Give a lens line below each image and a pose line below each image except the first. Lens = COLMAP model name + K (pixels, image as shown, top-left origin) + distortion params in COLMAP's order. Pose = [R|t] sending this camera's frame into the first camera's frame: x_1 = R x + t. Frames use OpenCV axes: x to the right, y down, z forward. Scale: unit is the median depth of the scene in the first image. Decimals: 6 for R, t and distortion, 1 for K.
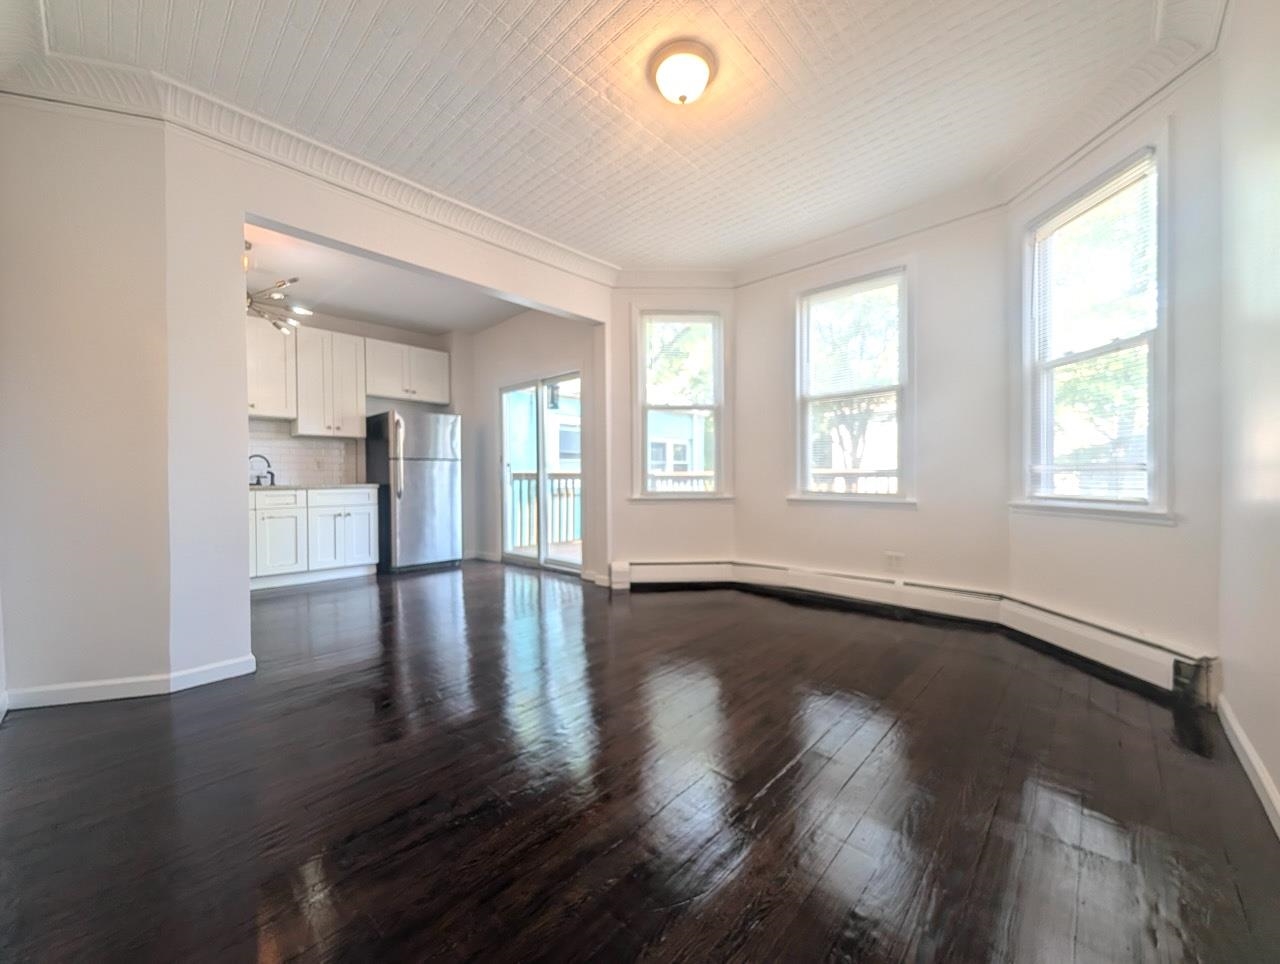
lens RADIAL K [[485.5, 0, 640.0], [0, 485.5, 482.0], [0, 0, 1]] dist [0.000012, -0.000007]
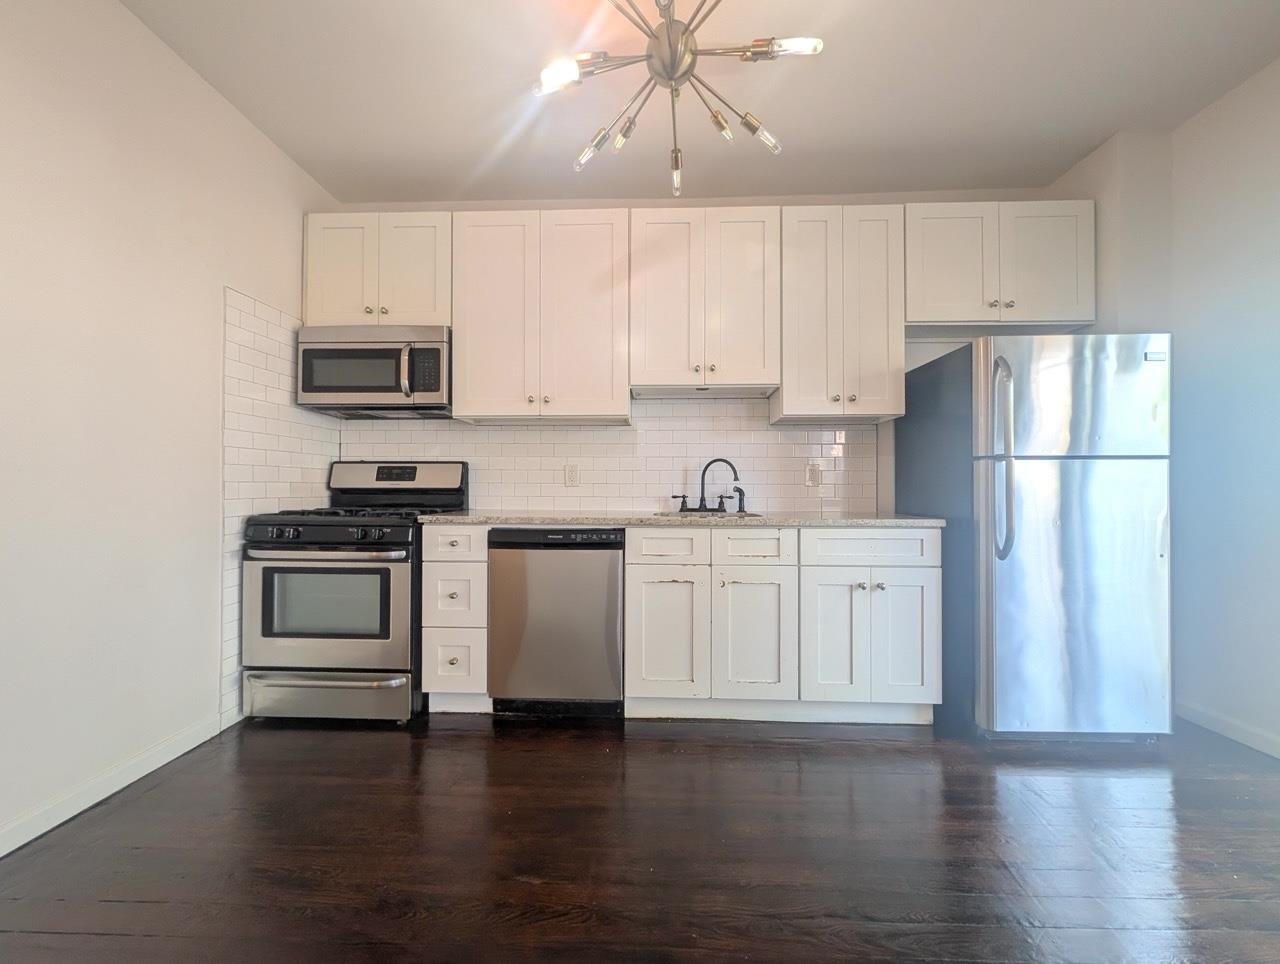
lens RADIAL K [[493.5, 0, 642.2], [0, 493.5, 484.5], [0, 0, 1]] dist [-0.000120, -0.000119]
pose [[0.649573, 0.004846, -0.760284, -0.398468], [-0.014085, 0.999885, -0.005661, -0.020331], [0.760169, 0.014386, 0.649566, 0.542525]]
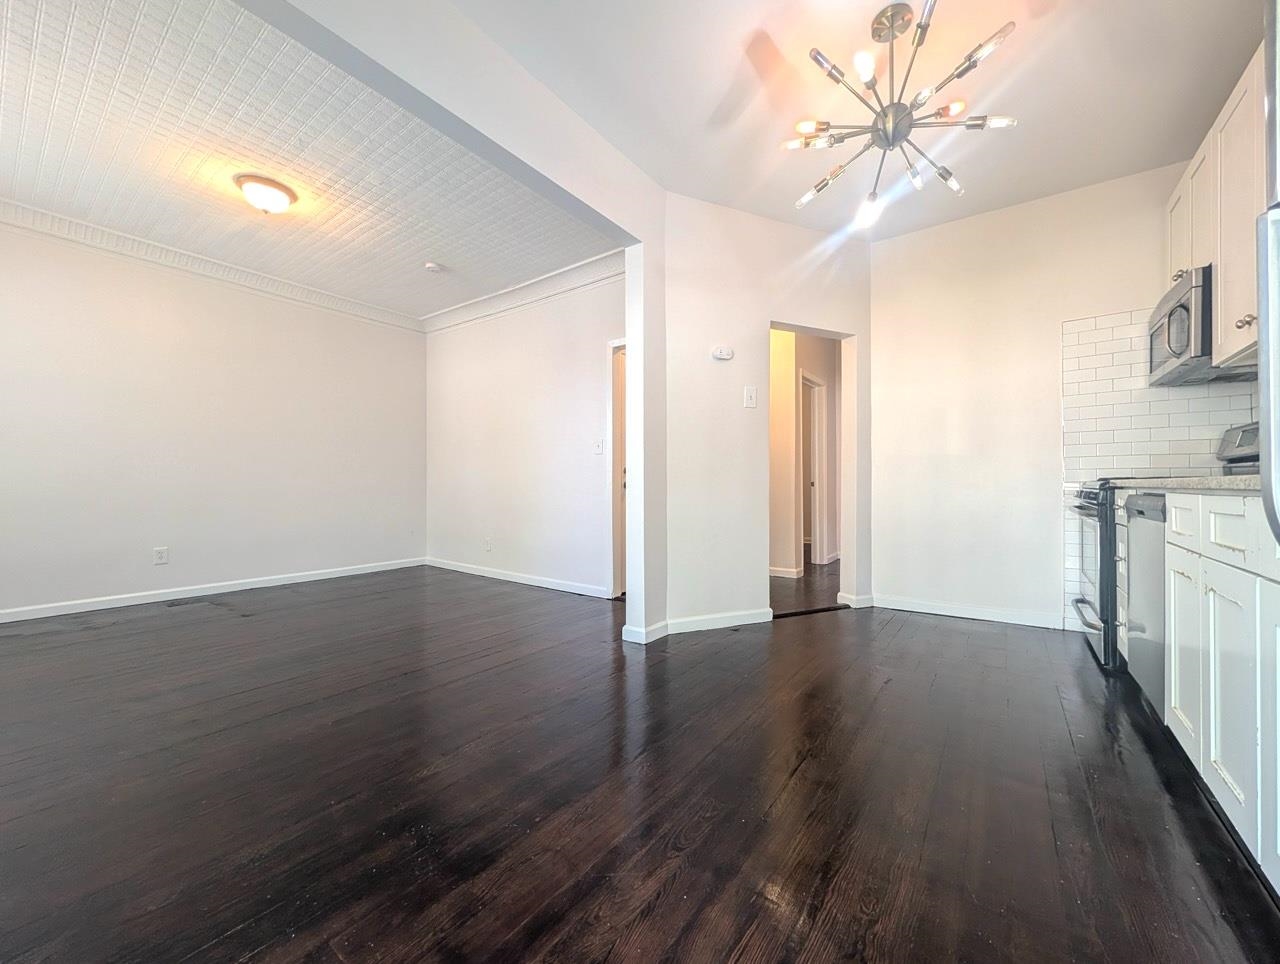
lens RADIAL K [[493.5, 0, 642.2], [0, 493.5, 484.5], [0, 0, 1]] dist [-0.000120, -0.000119]
pose [[-0.993481, 0.010090, -0.113547, -0.360447], [0.009636, 0.999943, 0.004541, 0.006662], [0.113586, 0.003417, -0.993522, 1.120658]]
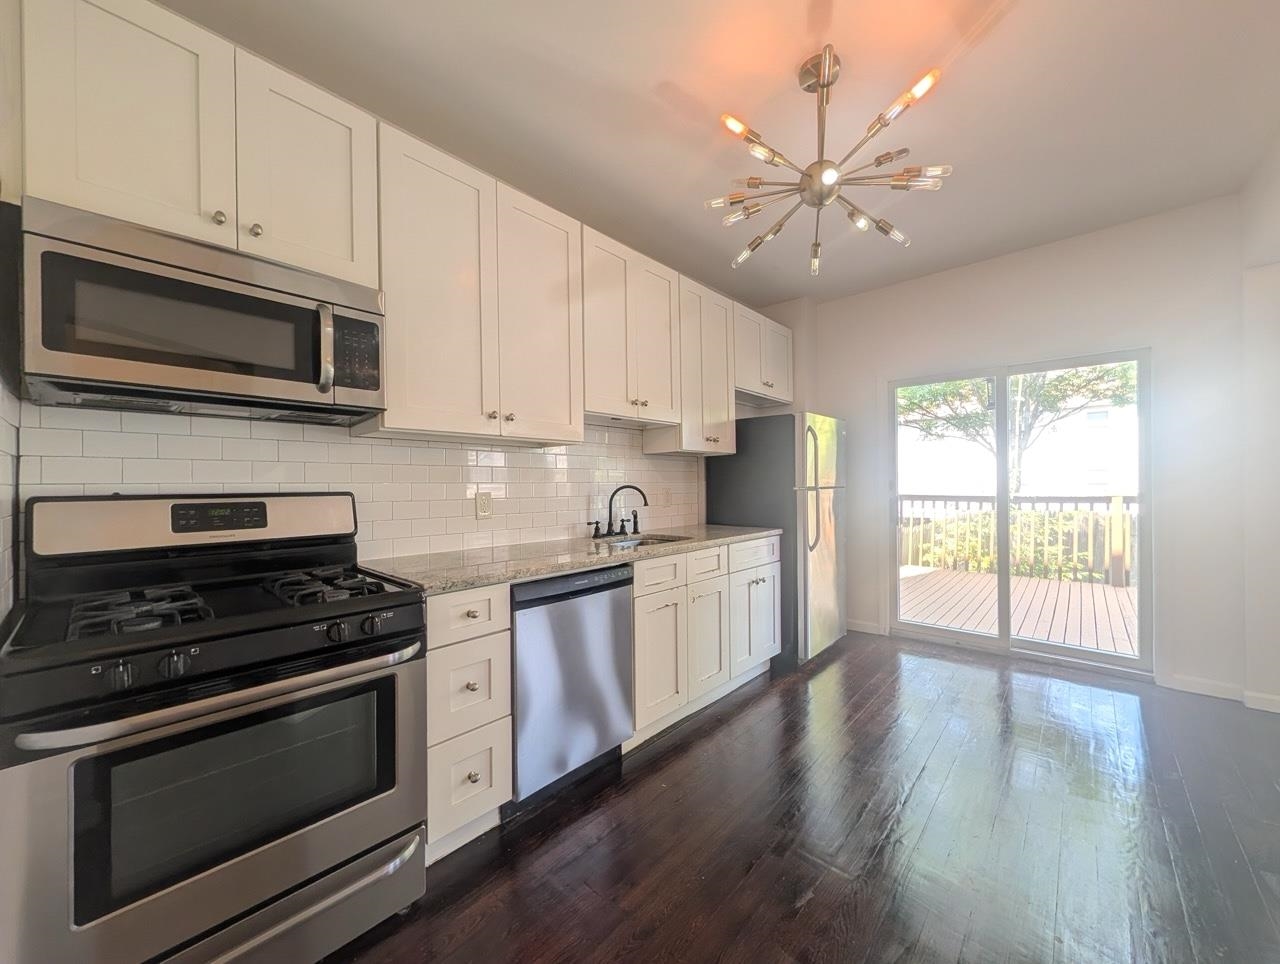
lens RADIAL K [[493.5, 0, 642.2], [0, 493.5, 484.5], [0, 0, 1]] dist [-0.000120, -0.000119]
pose [[0.999897, -0.002045, 0.014231, -0.755674], [0.002172, 0.999958, -0.008939, -0.049522], [-0.014212, 0.008969, 0.999859, 0.373957]]
